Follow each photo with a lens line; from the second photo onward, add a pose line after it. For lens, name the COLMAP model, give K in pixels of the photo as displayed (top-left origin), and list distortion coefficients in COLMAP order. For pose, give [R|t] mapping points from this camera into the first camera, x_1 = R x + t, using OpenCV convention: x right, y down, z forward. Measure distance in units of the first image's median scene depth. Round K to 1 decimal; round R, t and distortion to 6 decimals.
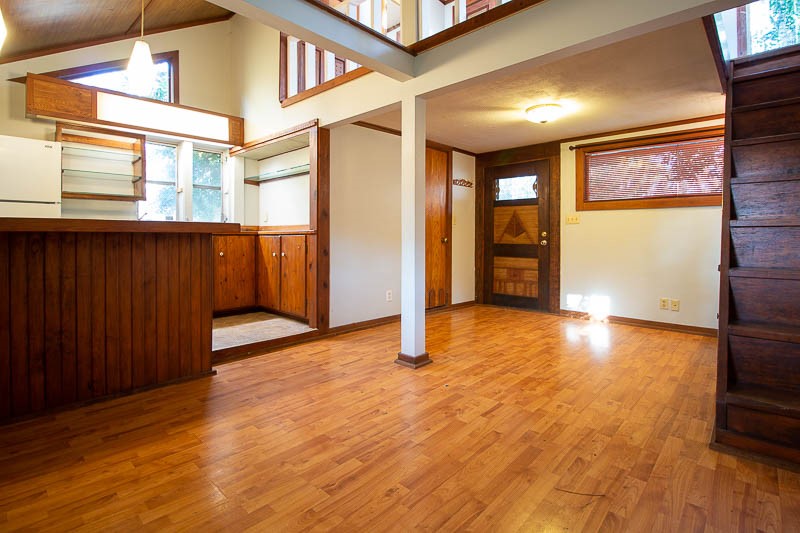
lens RADIAL K [[376.4, 0, 399.6], [0, 376.4, 236.9], [0, 0, 1]] dist [-0.000563, -0.000181]
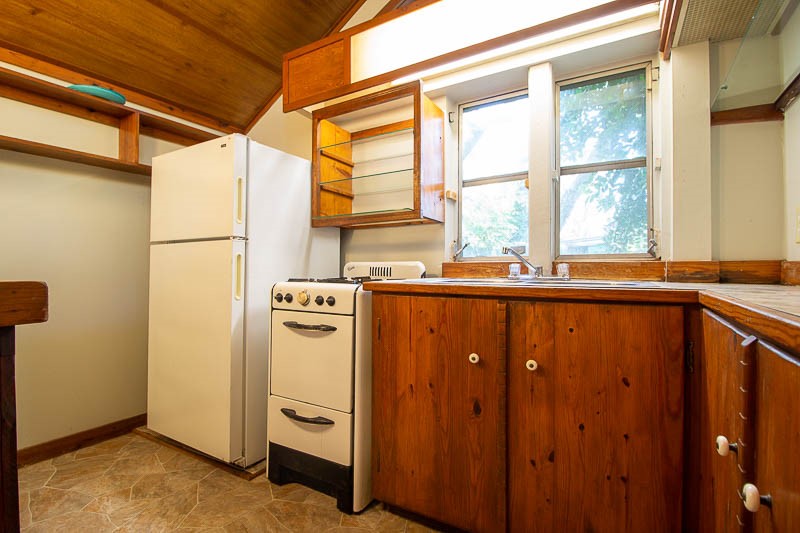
lens RADIAL K [[367.8, 0, 400.0], [0, 367.8, 266.5], [0, 0, 1]] dist [-0.003291, -0.000644]
pose [[0.218250, -0.002869, -0.975889, -0.213643], [0.002759, 0.999993, -0.002323, -0.030718], [0.975889, -0.002185, 0.218256, 0.829413]]
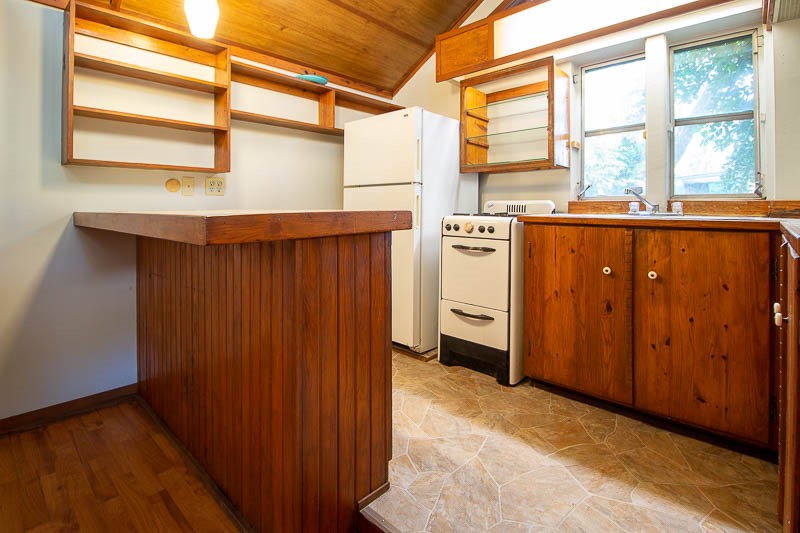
lens RADIAL K [[377.9, 0, 432.8], [0, 377.9, 203.5], [0, 0, 1]] dist [0.000794, -0.012707]
pose [[0.061312, -0.006921, -0.998095, -0.079846], [0.000724, 0.999976, -0.006890, -0.028946], [0.998118, -0.000301, 0.061315, 0.731206]]
